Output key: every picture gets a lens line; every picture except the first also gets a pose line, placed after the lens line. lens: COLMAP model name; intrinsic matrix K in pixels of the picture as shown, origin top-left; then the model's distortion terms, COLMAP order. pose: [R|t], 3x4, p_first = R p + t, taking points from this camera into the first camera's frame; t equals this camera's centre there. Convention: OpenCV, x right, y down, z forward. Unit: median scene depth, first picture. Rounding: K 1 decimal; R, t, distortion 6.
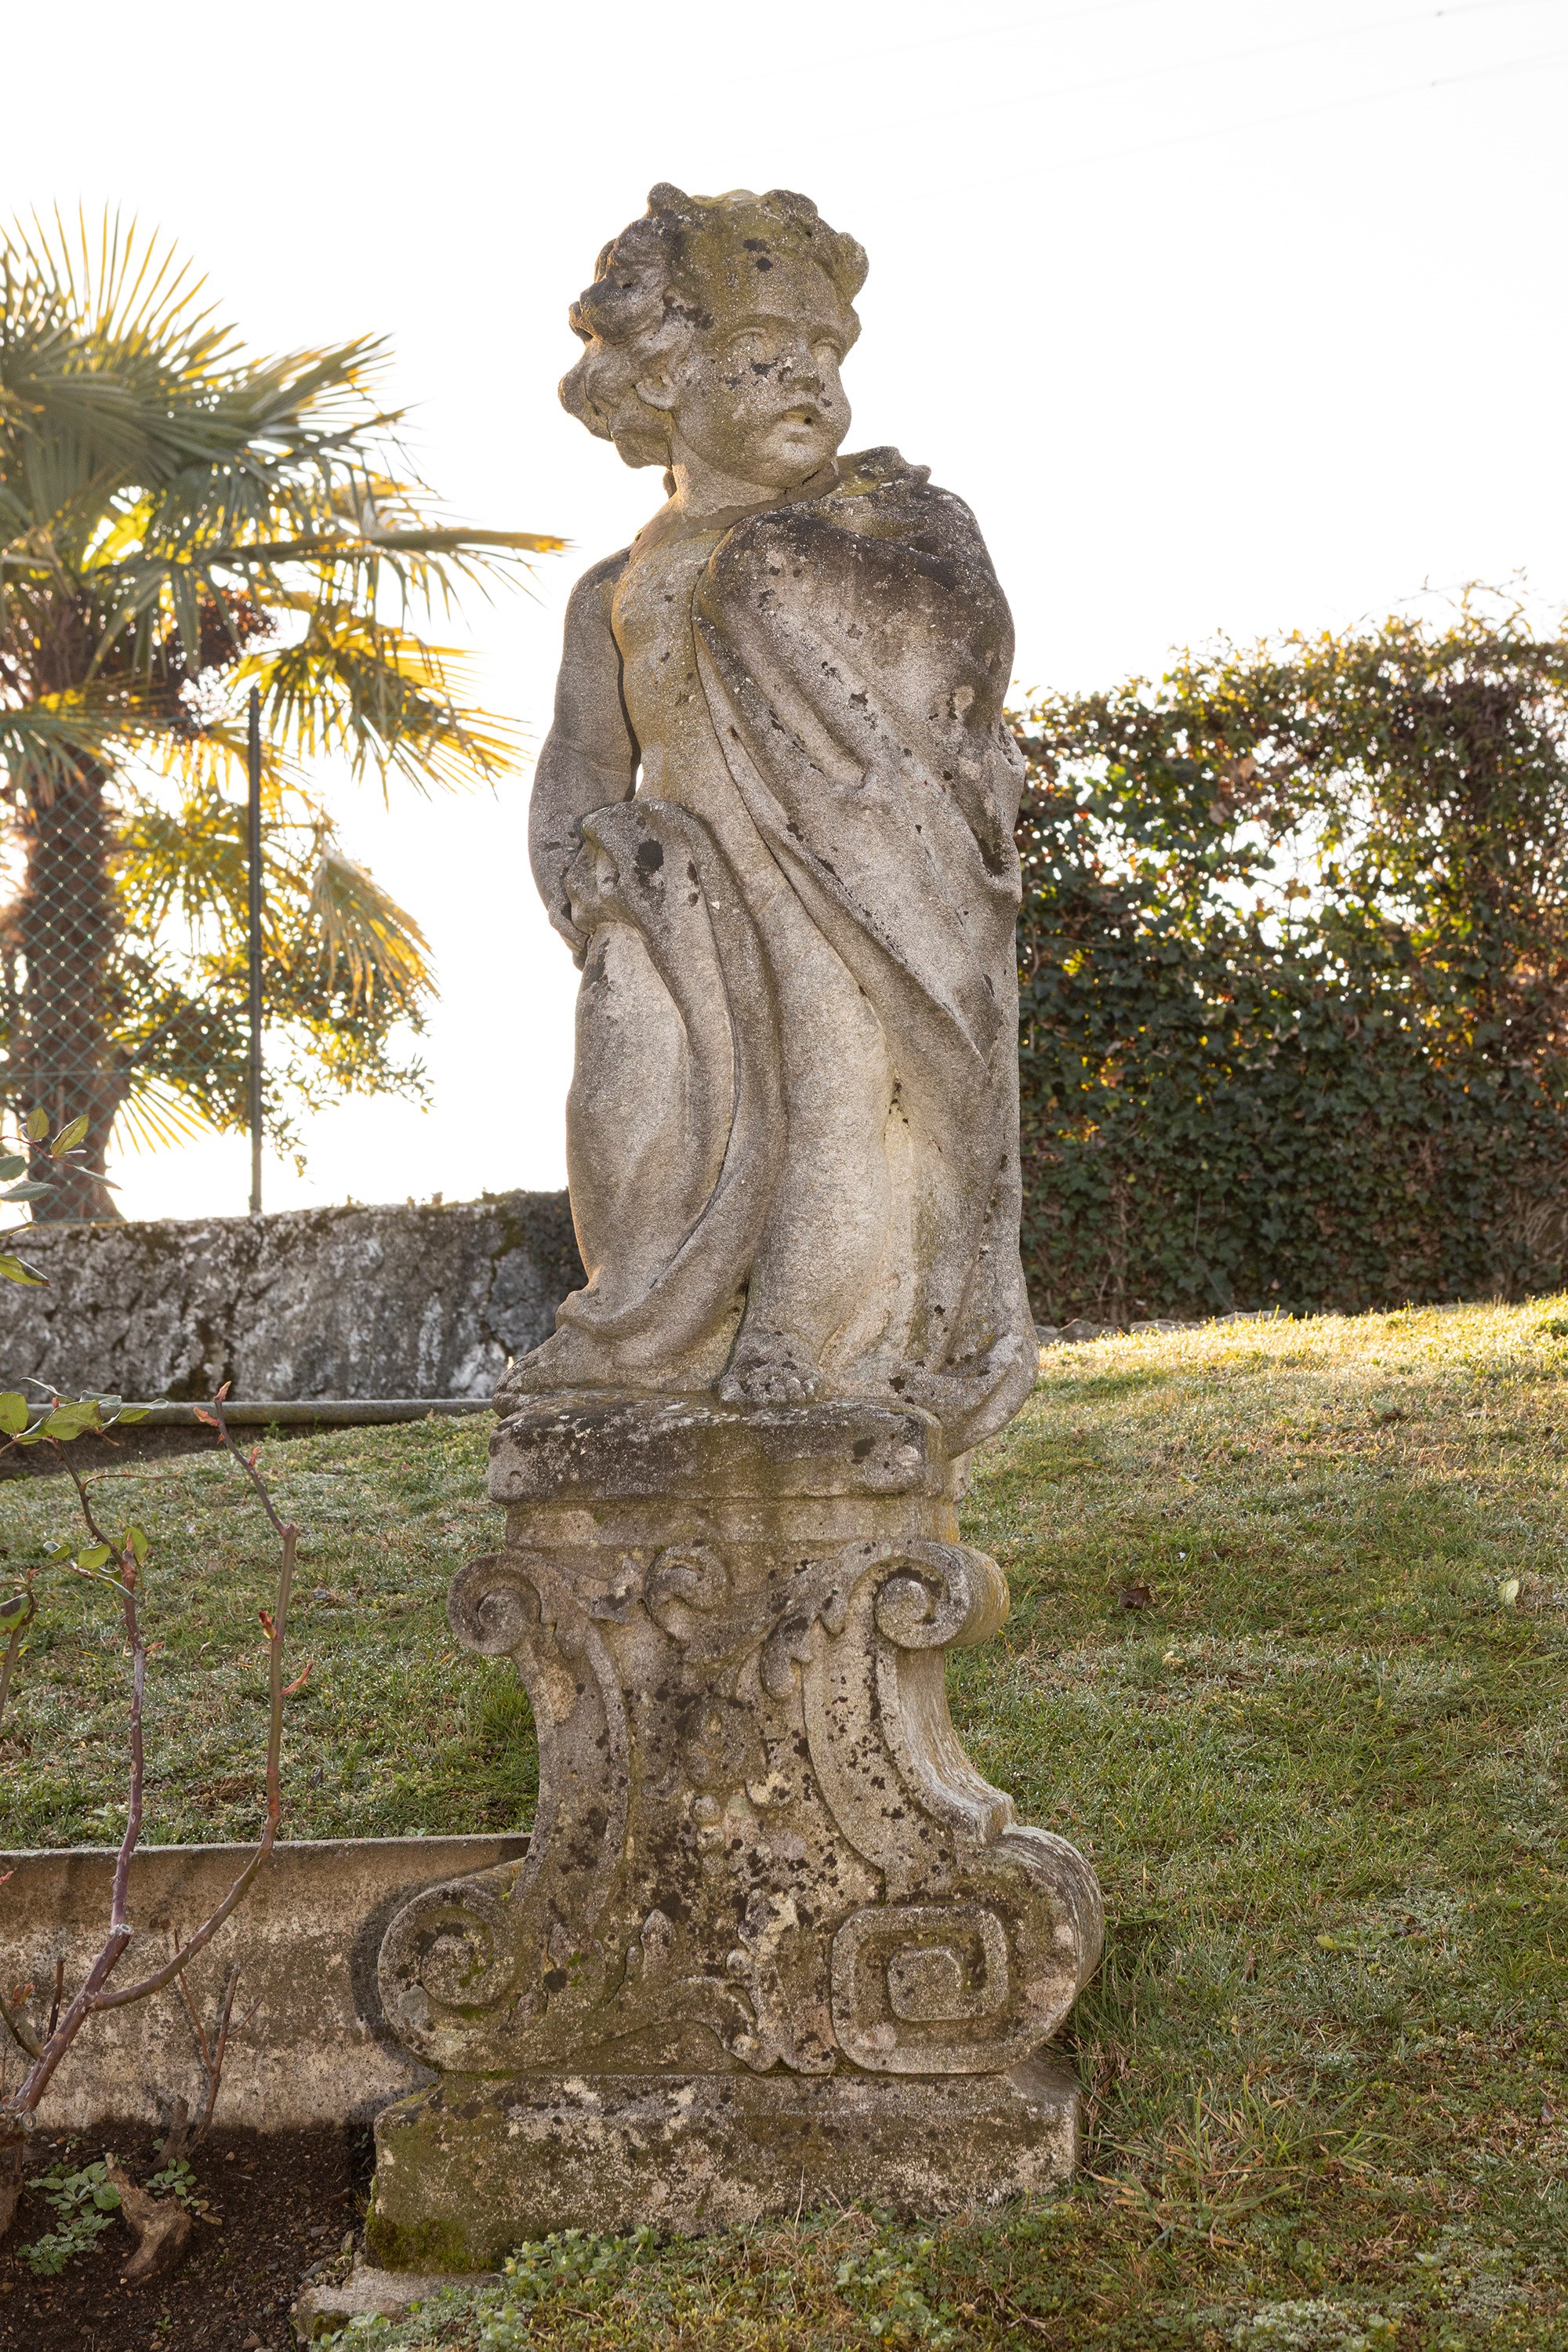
lens RADIAL K [[3358.5, 0, 770.3], [0, 3358.5, 1118.4], [0, 0, 1]] dist [-0.037176, 0.000000]
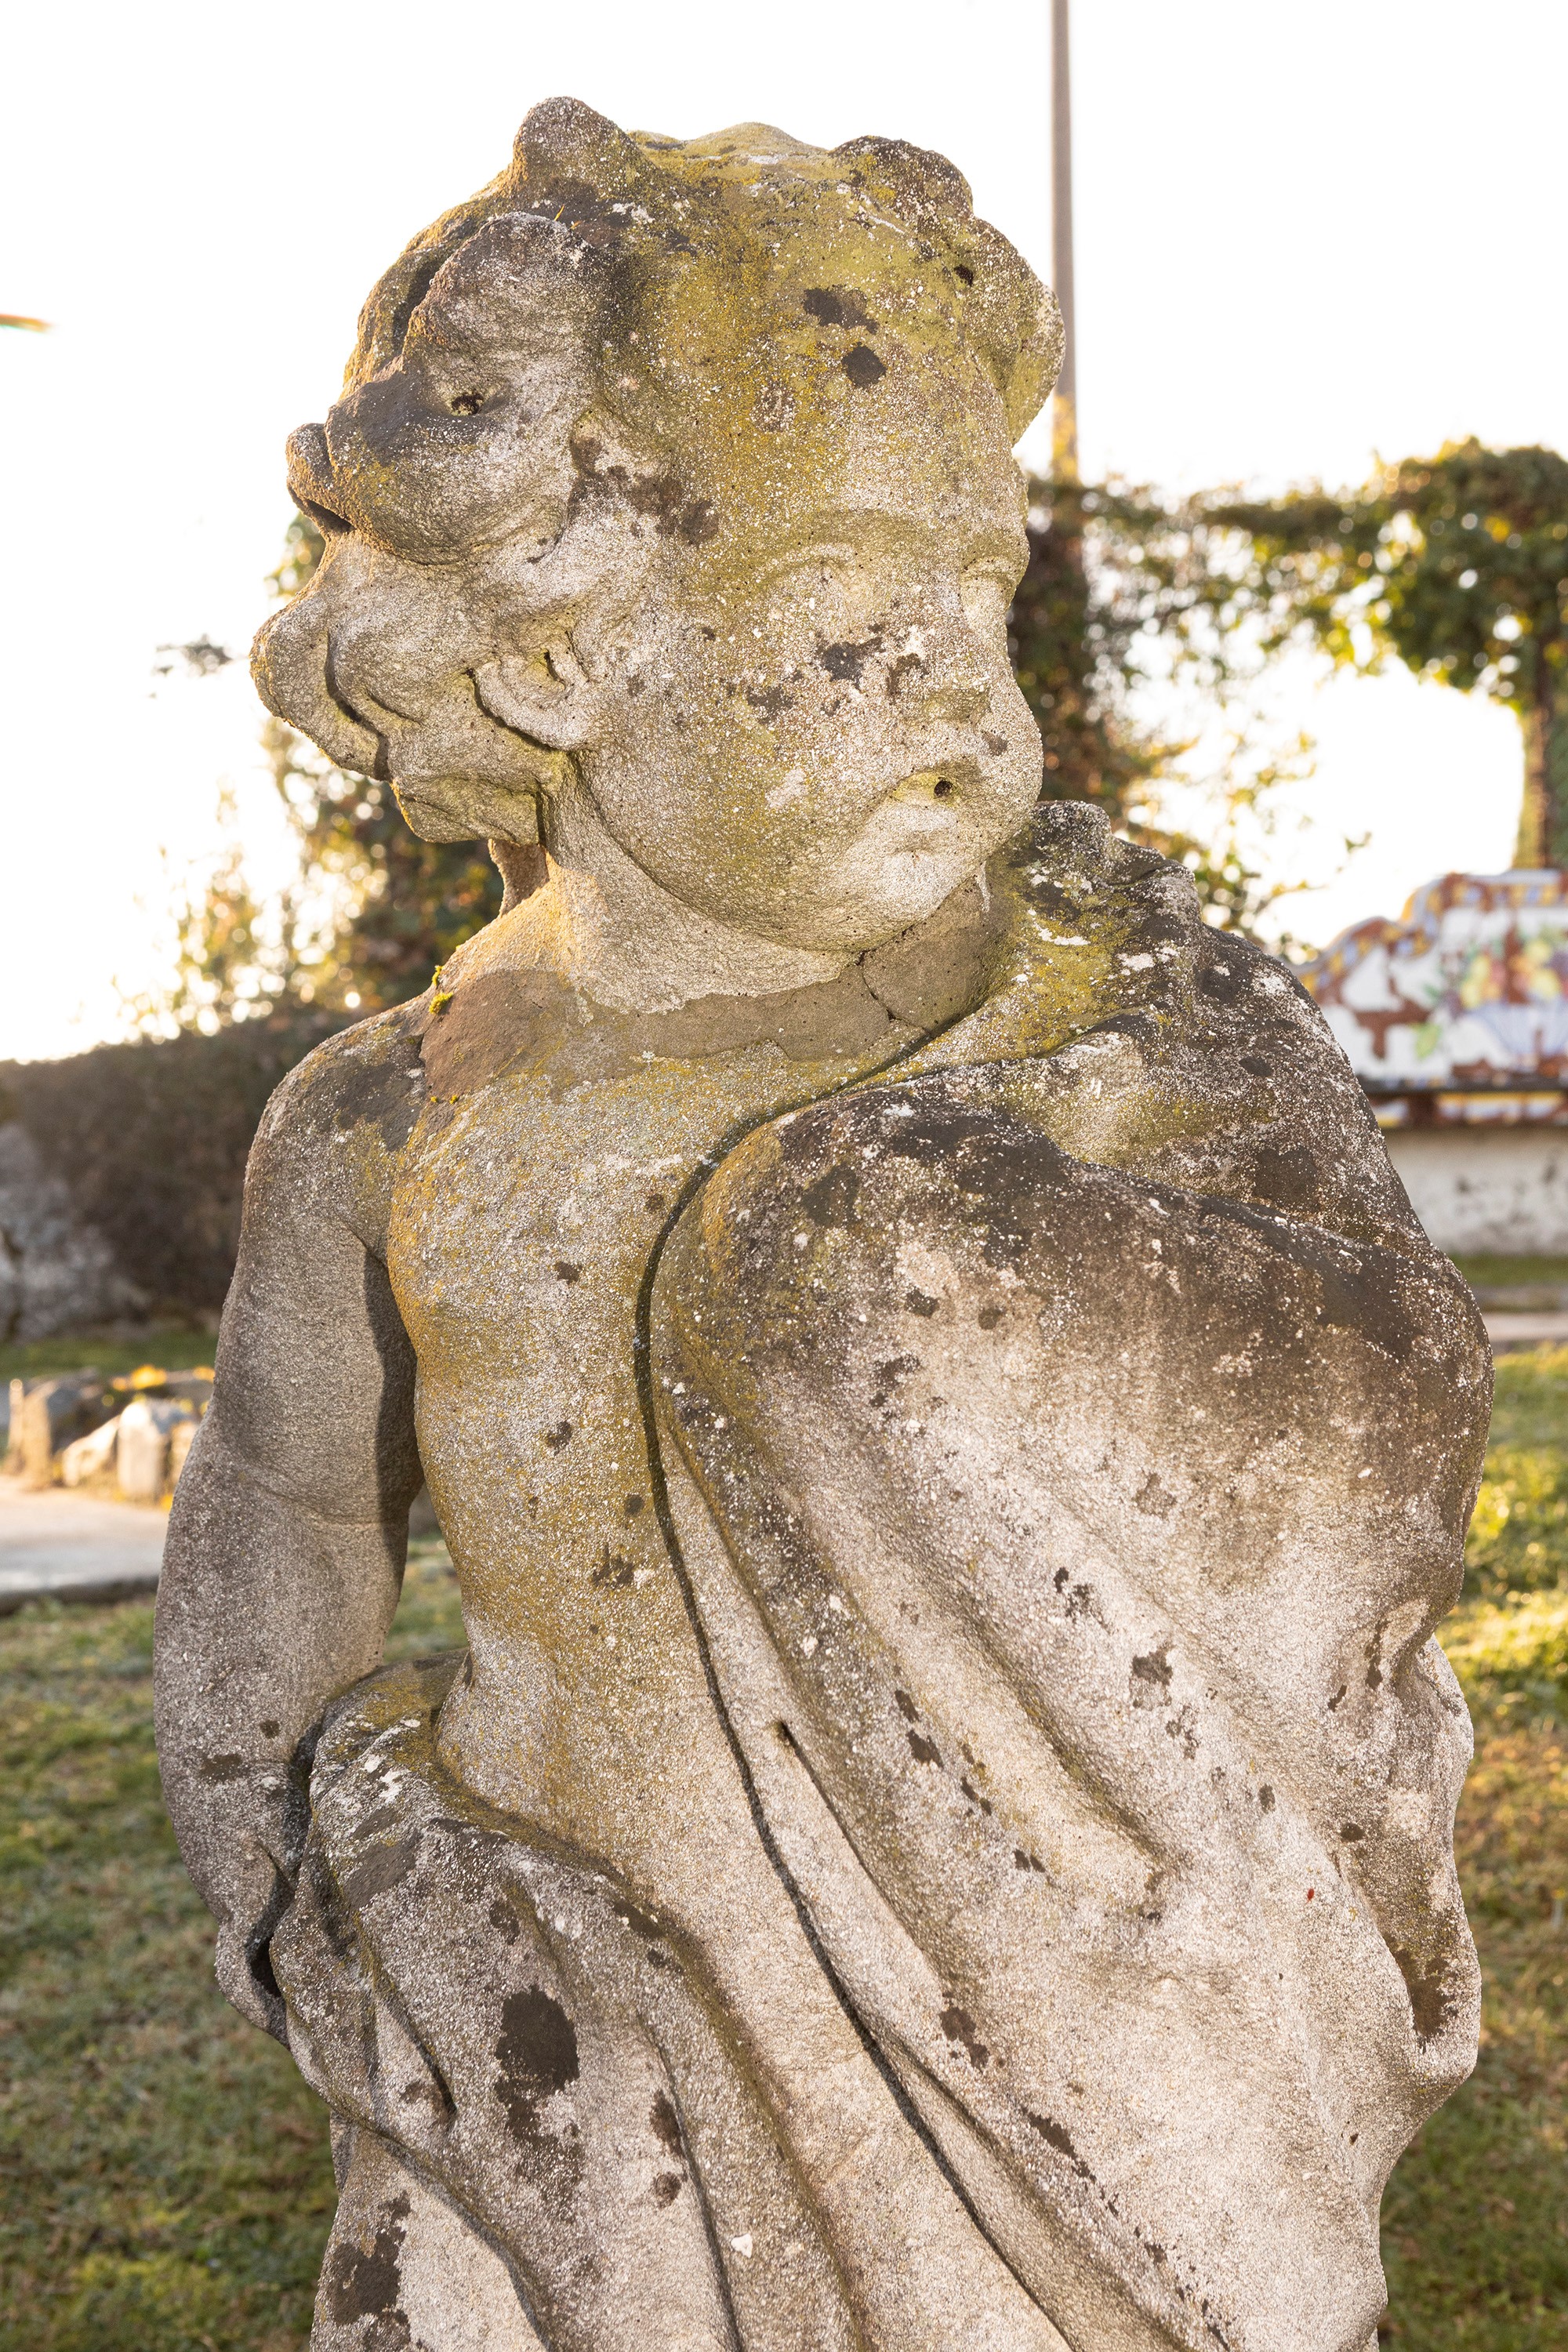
lens RADIAL K [[3358.5, 0, 775.2], [0, 3358.5, 1188.7], [0, 0, 1]] dist [-0.037176, 0.000000]
pose [[0.983992, 0.001166, 0.178207, -0.075494], [-0.022521, 0.992776, 0.117853, -0.214290], [-0.176783, -0.119979, 0.976910, 0.657549]]
